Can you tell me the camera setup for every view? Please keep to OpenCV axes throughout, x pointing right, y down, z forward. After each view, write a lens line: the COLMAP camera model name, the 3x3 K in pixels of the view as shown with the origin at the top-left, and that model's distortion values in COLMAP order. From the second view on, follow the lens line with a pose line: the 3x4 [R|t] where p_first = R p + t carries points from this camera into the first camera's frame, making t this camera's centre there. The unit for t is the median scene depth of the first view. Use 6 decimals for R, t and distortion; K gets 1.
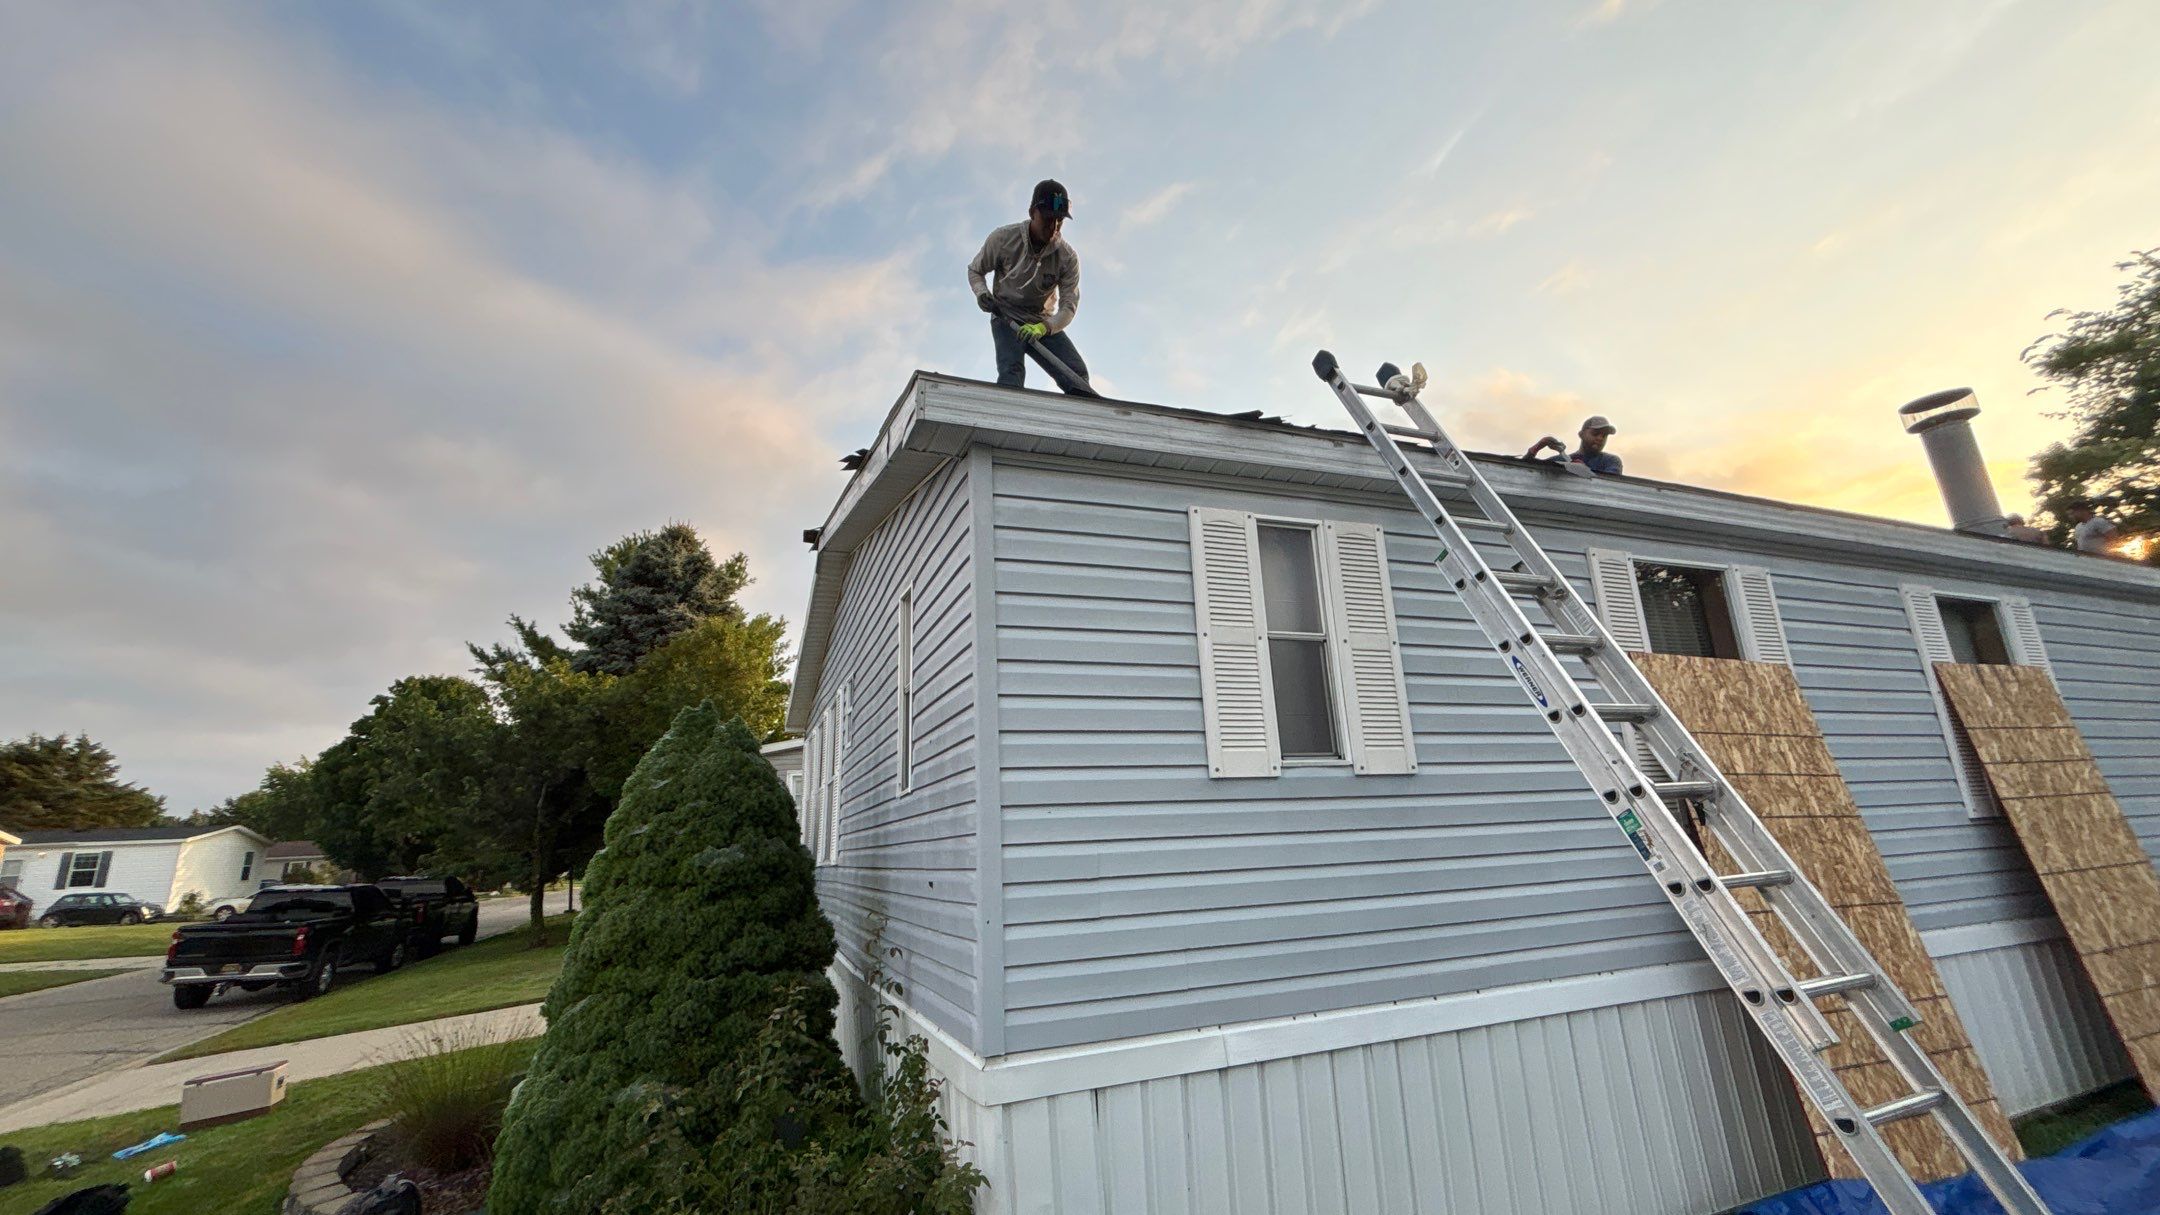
lens RADIAL K [[875.2, 0, 1080.0], [0, 875.2, 607.5], [0, 0, 1]] dist [0.000934, 0.000839]
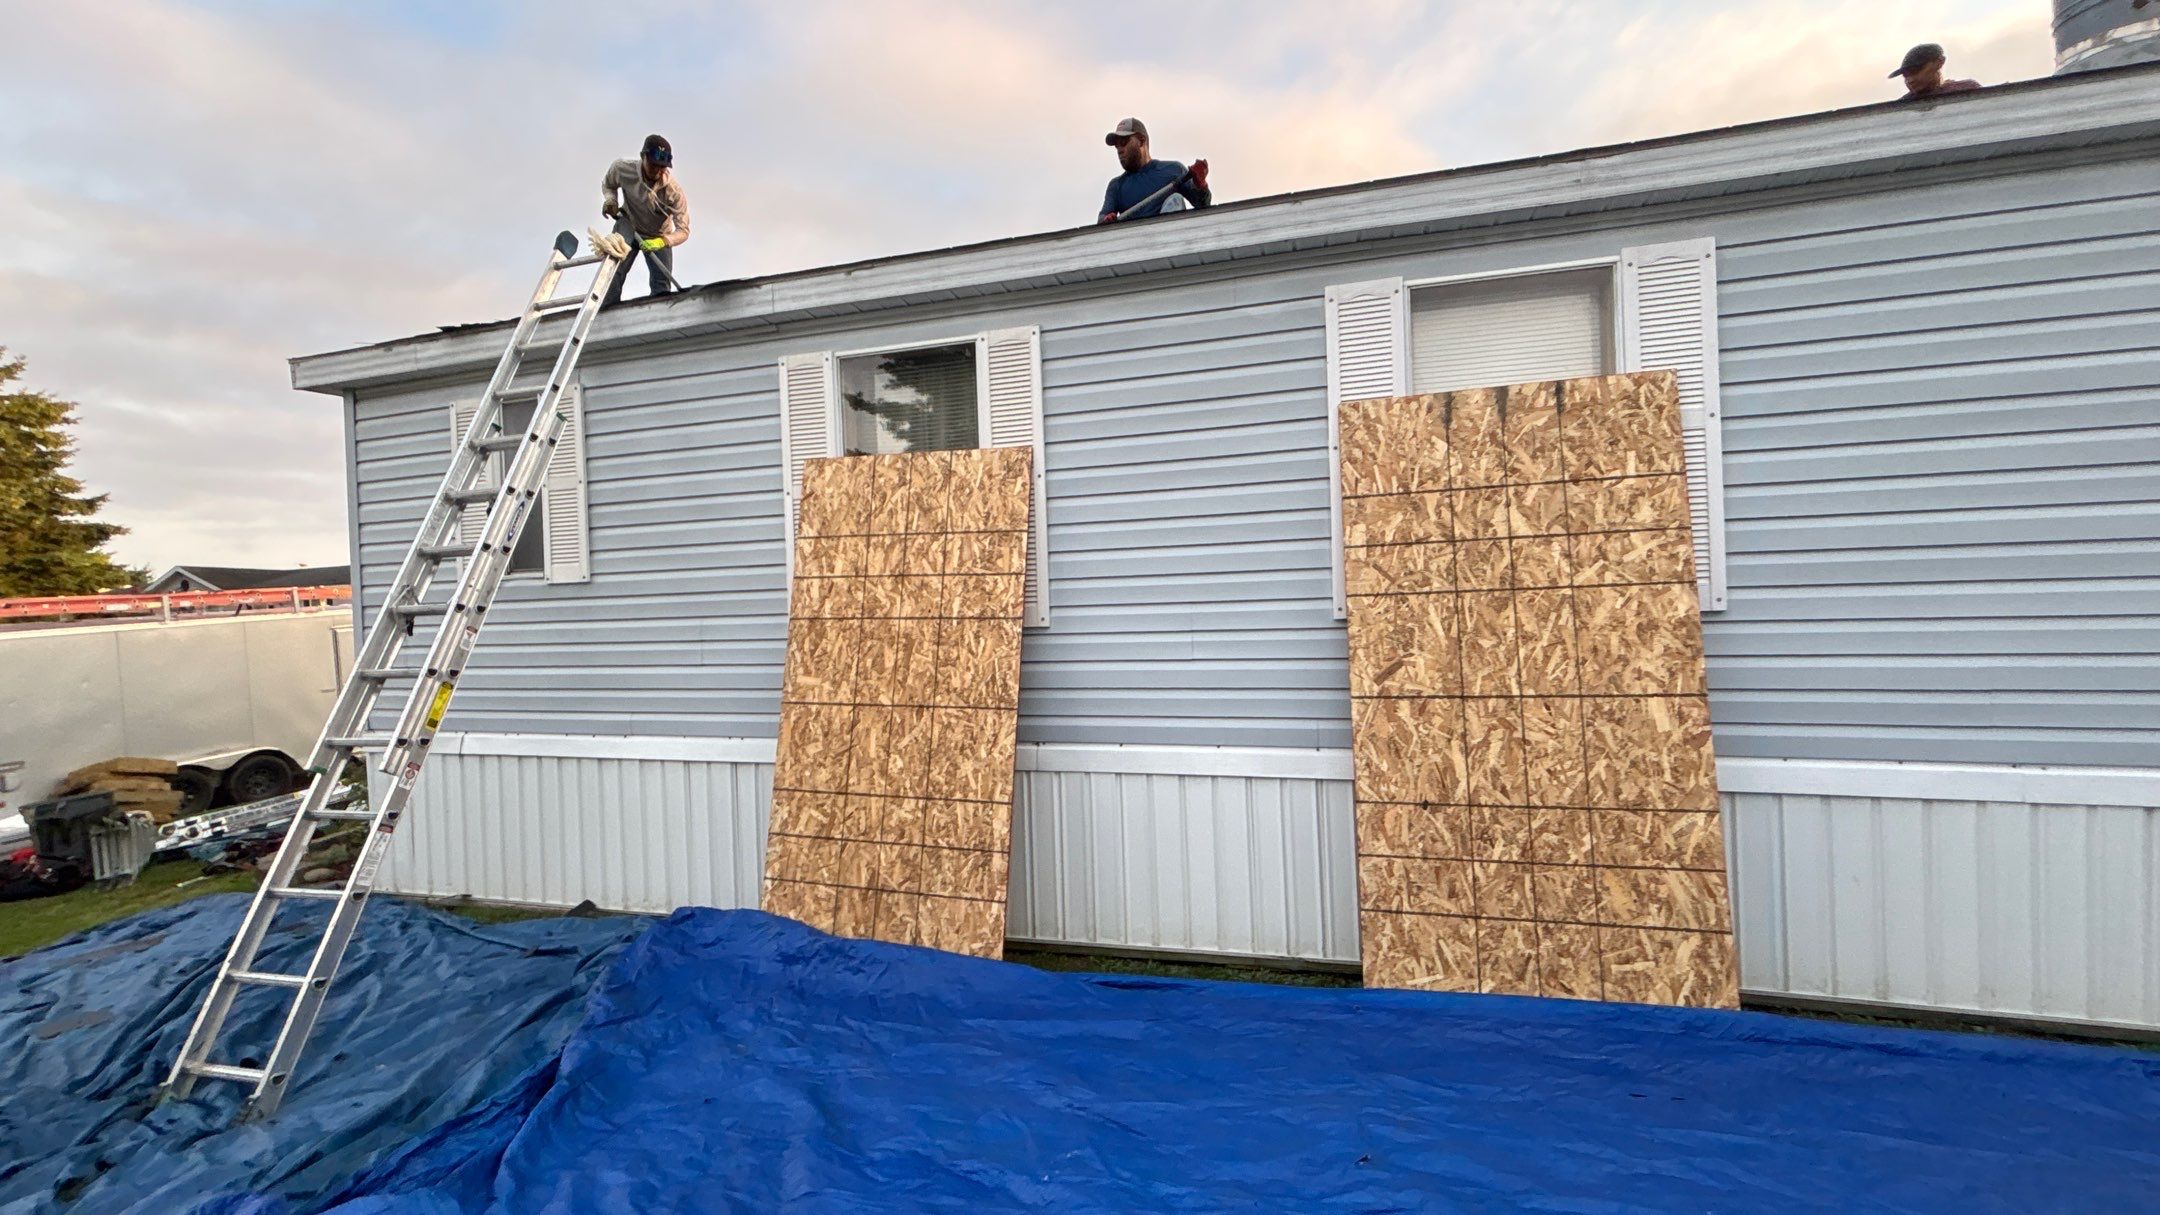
lens RADIAL K [[655.5, 0, 1080.0], [0, 655.5, 607.5], [0, 0, 1]] dist [0.001027, 0.000083]
pose [[0.827529, 0.024255, -0.560899, 0.938039], [0.135946, 0.960677, 0.242113, 0.052494], [0.544716, -0.276607, 0.791690, 0.363595]]
